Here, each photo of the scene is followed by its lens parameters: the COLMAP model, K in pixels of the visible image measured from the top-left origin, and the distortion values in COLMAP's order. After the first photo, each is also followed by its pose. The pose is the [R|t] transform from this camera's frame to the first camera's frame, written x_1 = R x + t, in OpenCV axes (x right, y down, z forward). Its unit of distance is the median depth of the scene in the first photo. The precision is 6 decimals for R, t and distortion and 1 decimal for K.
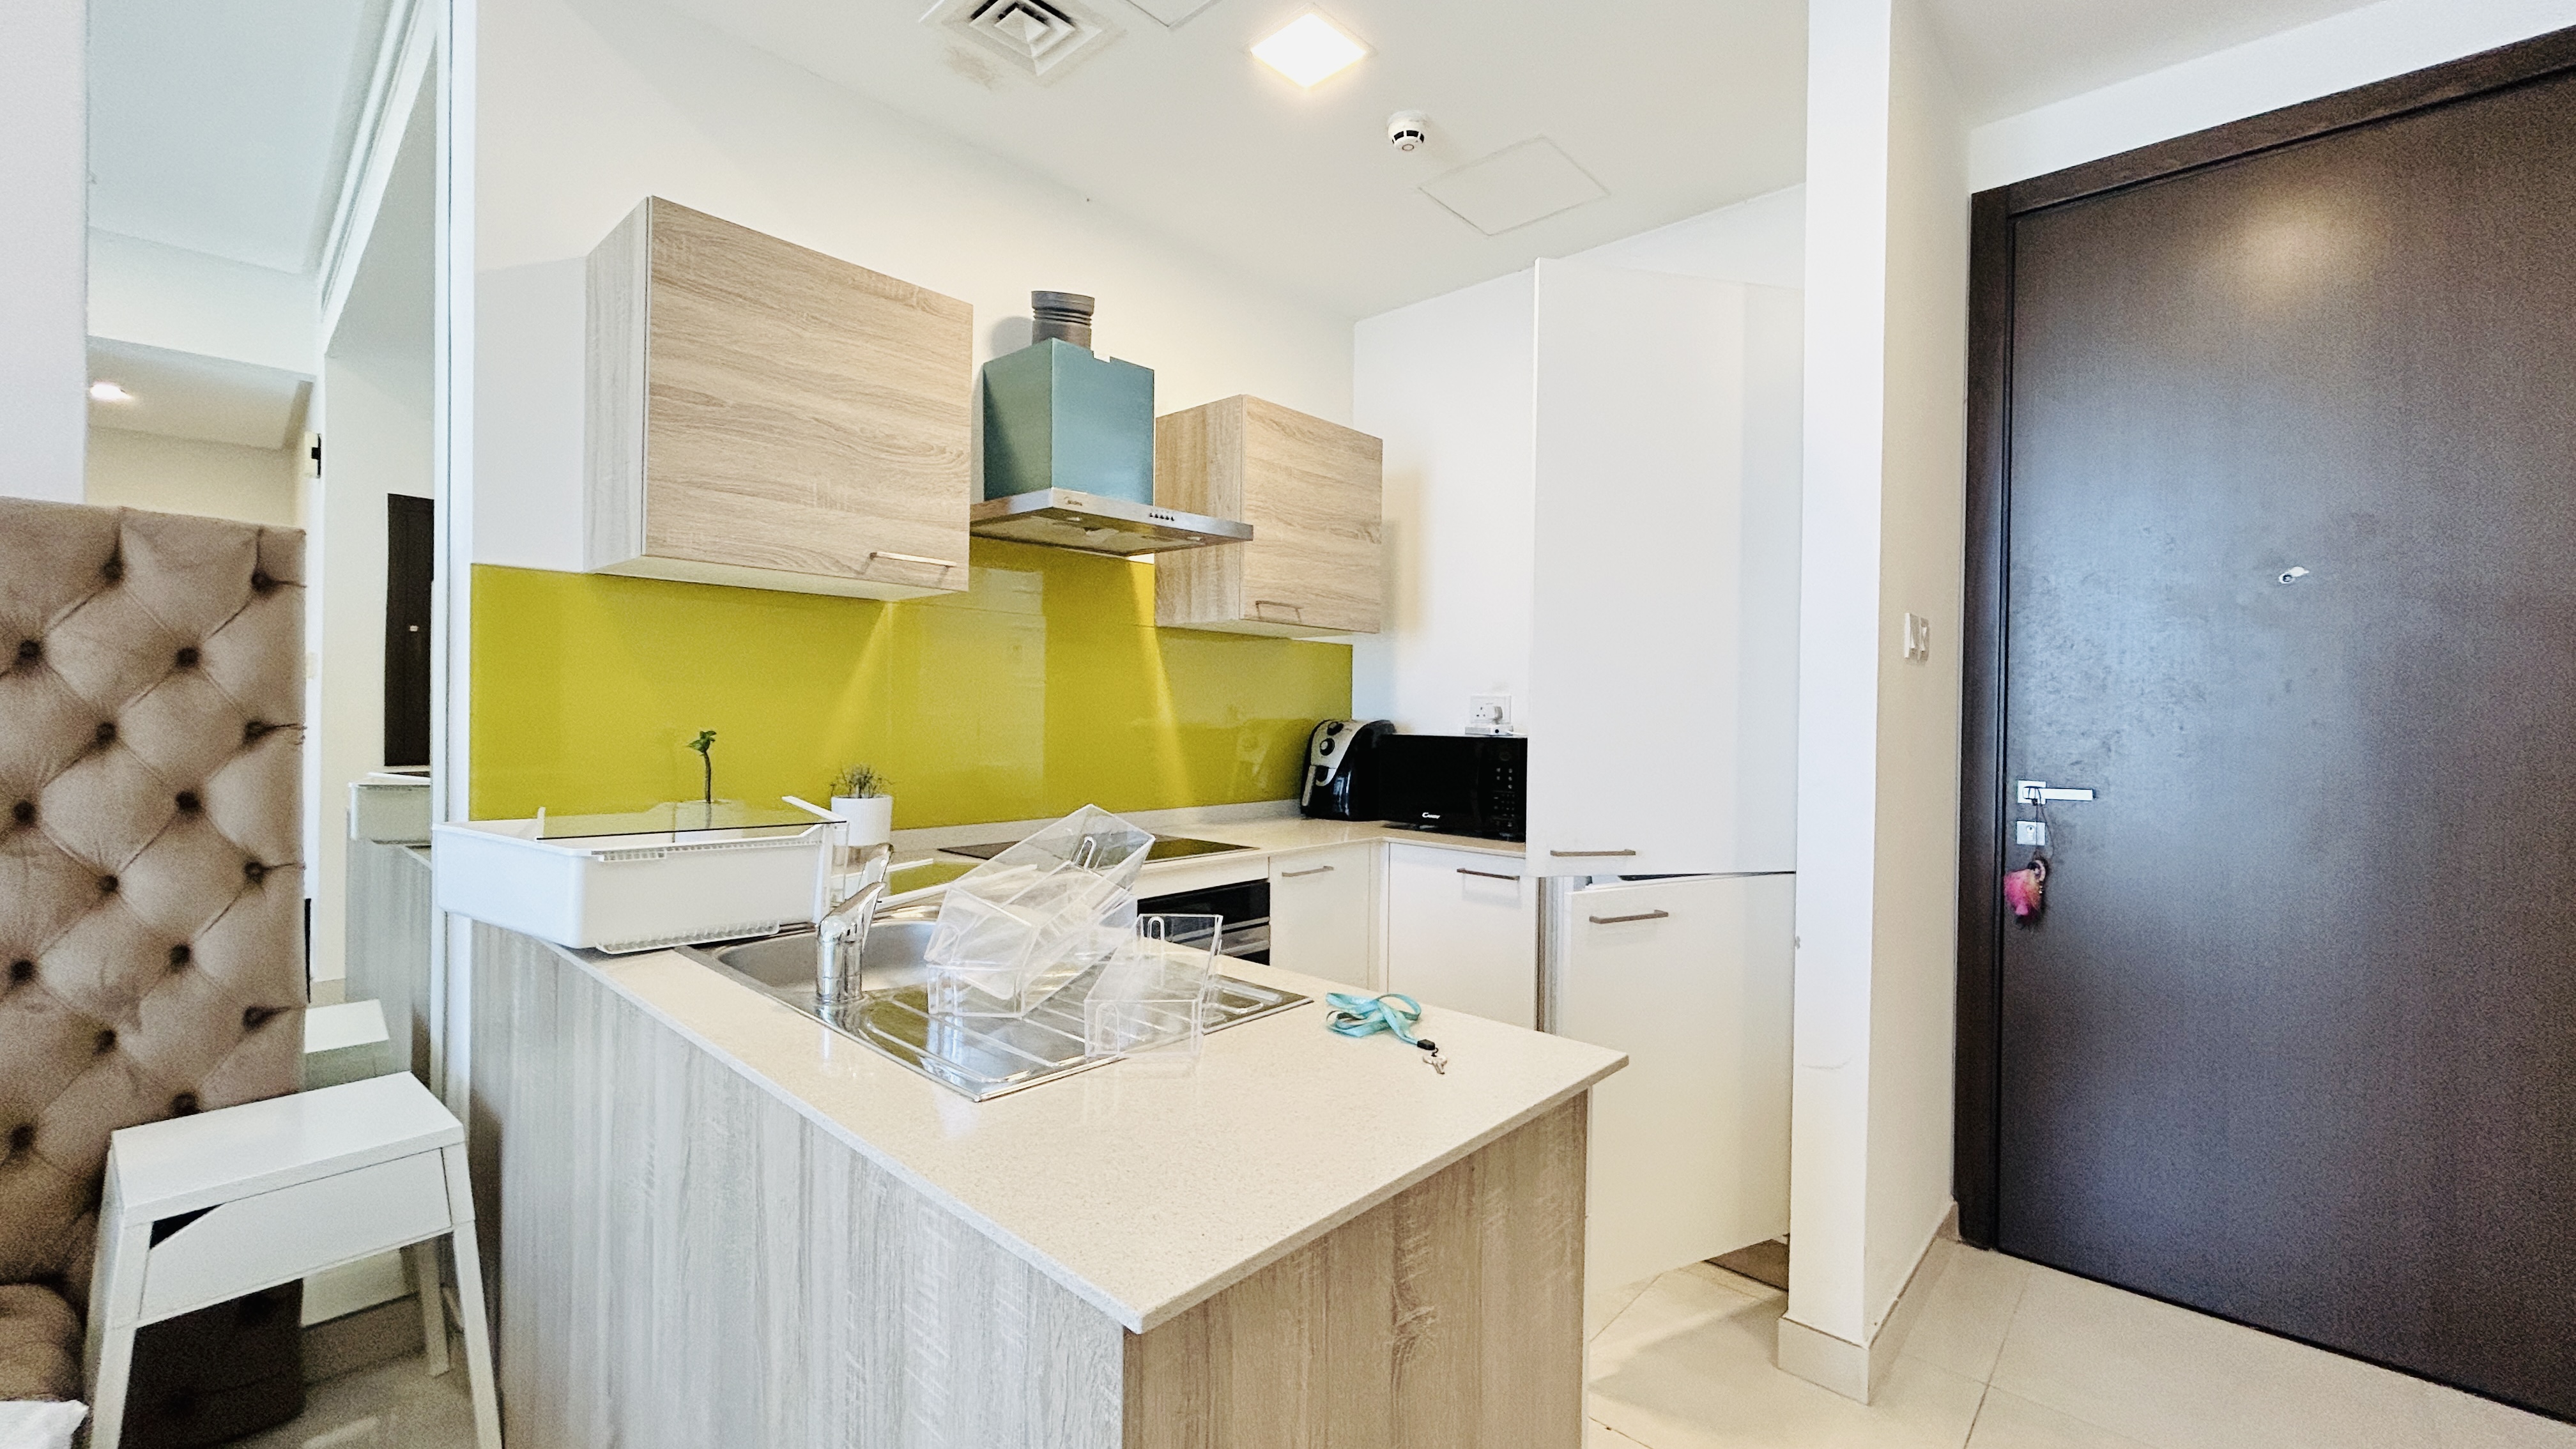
lens RADIAL K [[1035.8, 0, 1284.3], [0, 1035.8, 721.3], [0, 0, 1]] dist [0.000890, -0.000094]
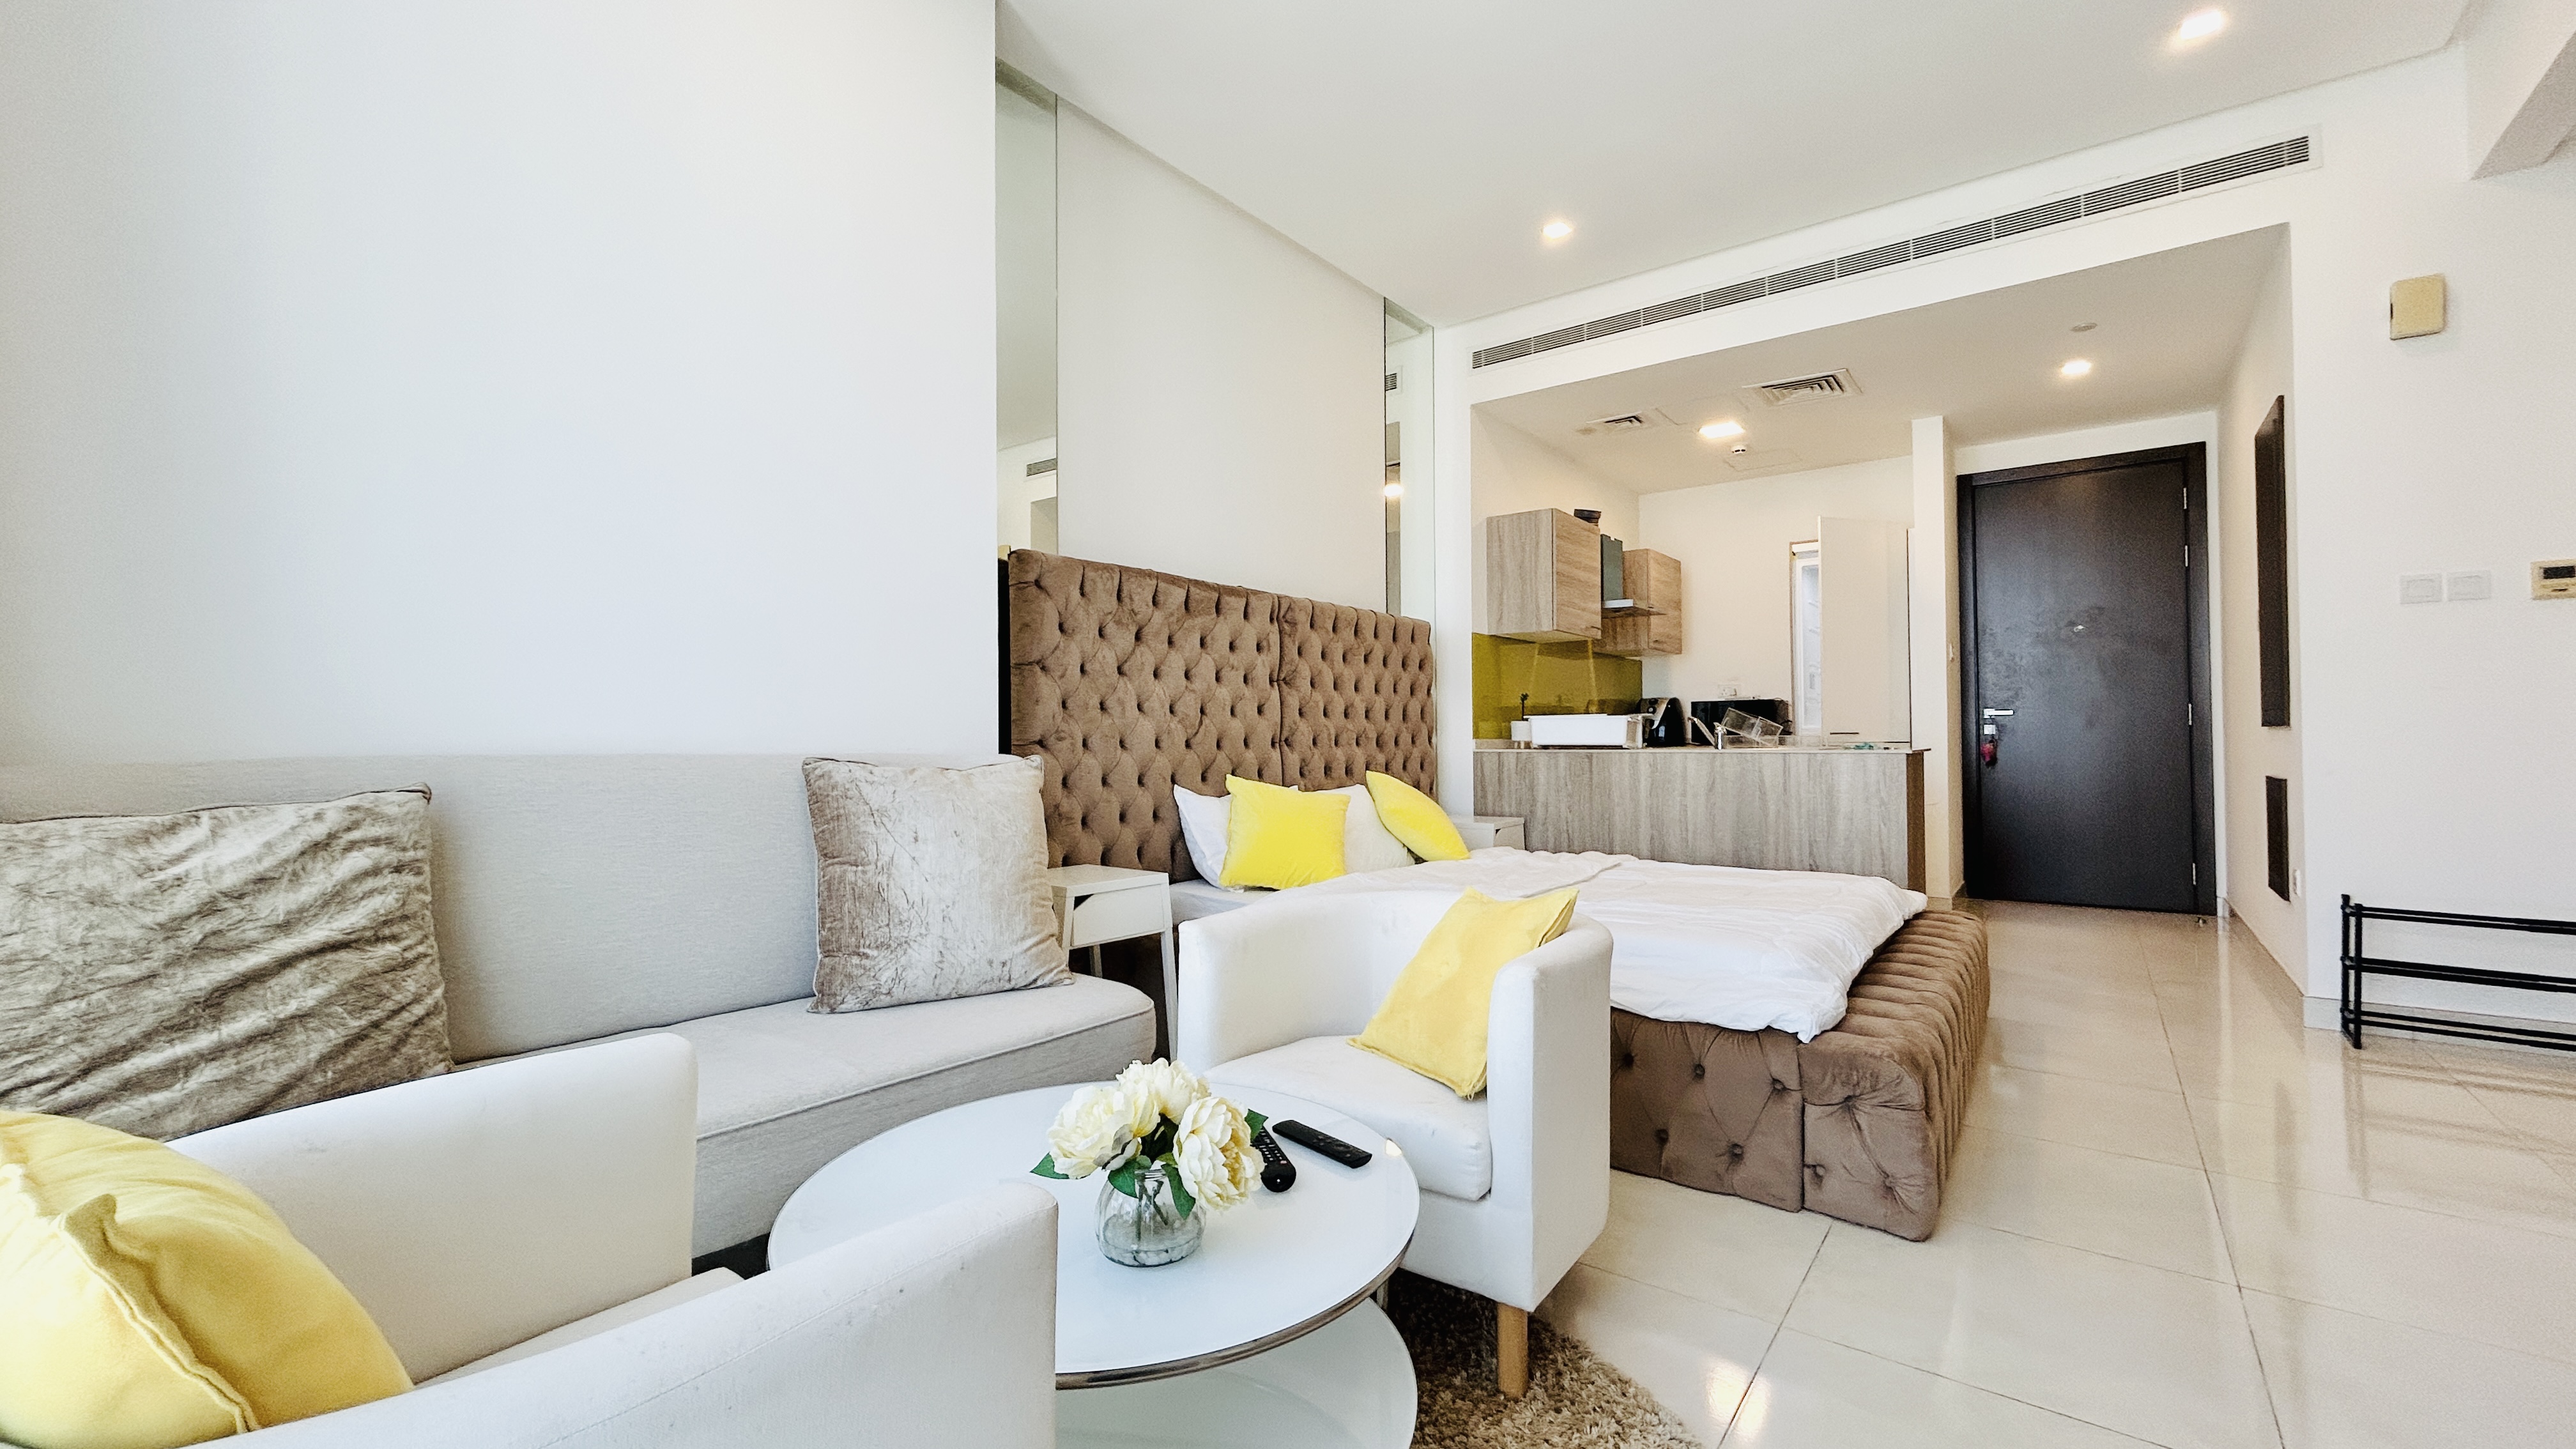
lens RADIAL K [[997.2, 0, 1341.5], [0, 997.2, 709.6], [0, 0, 1]] dist [0.000354, -0.000017]
pose [[0.995003, -0.016443, 0.098485, -1.364618], [0.019678, 0.999295, -0.031962, 0.133359], [-0.097890, 0.033741, 0.994625, -1.581710]]
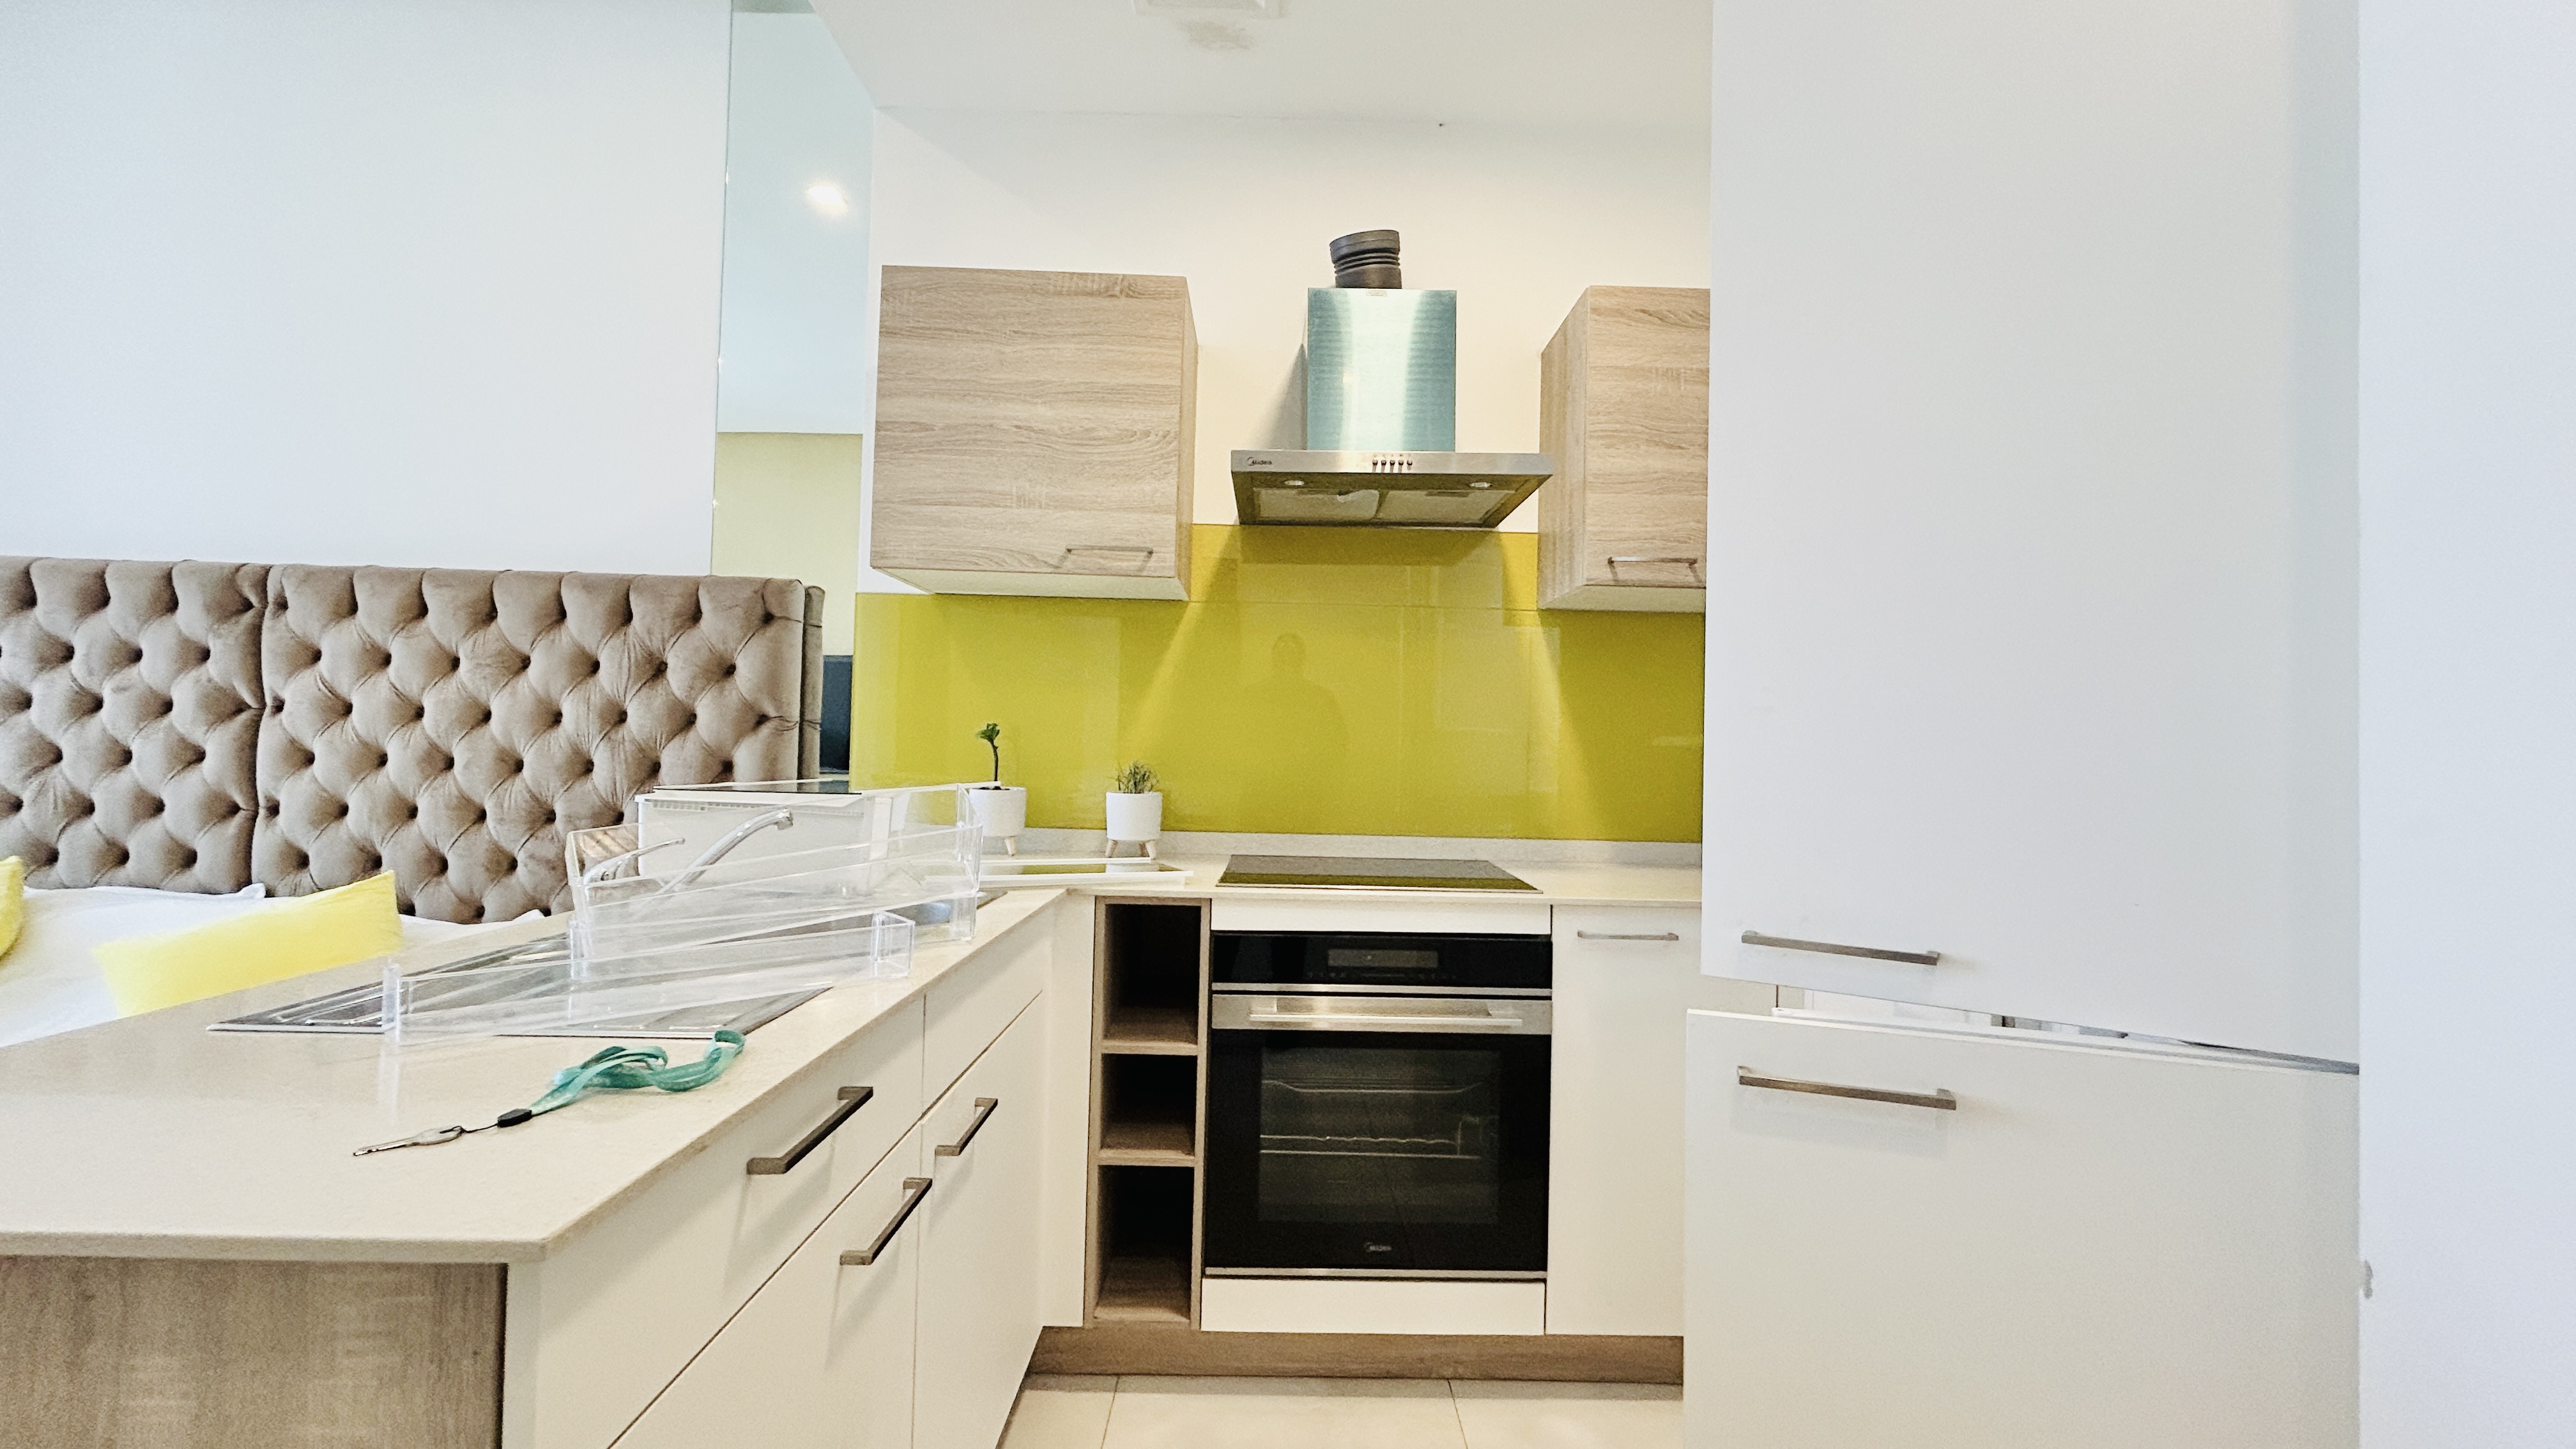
lens RADIAL K [[1035.8, 0, 1284.3], [0, 1035.8, 721.3], [0, 0, 1]] dist [0.000890, -0.000094]
pose [[0.687677, -0.011346, -0.725928, 0.497145], [-0.019998, 0.999202, -0.034561, 0.041160], [0.725741, 0.038284, 0.686902, 0.475553]]
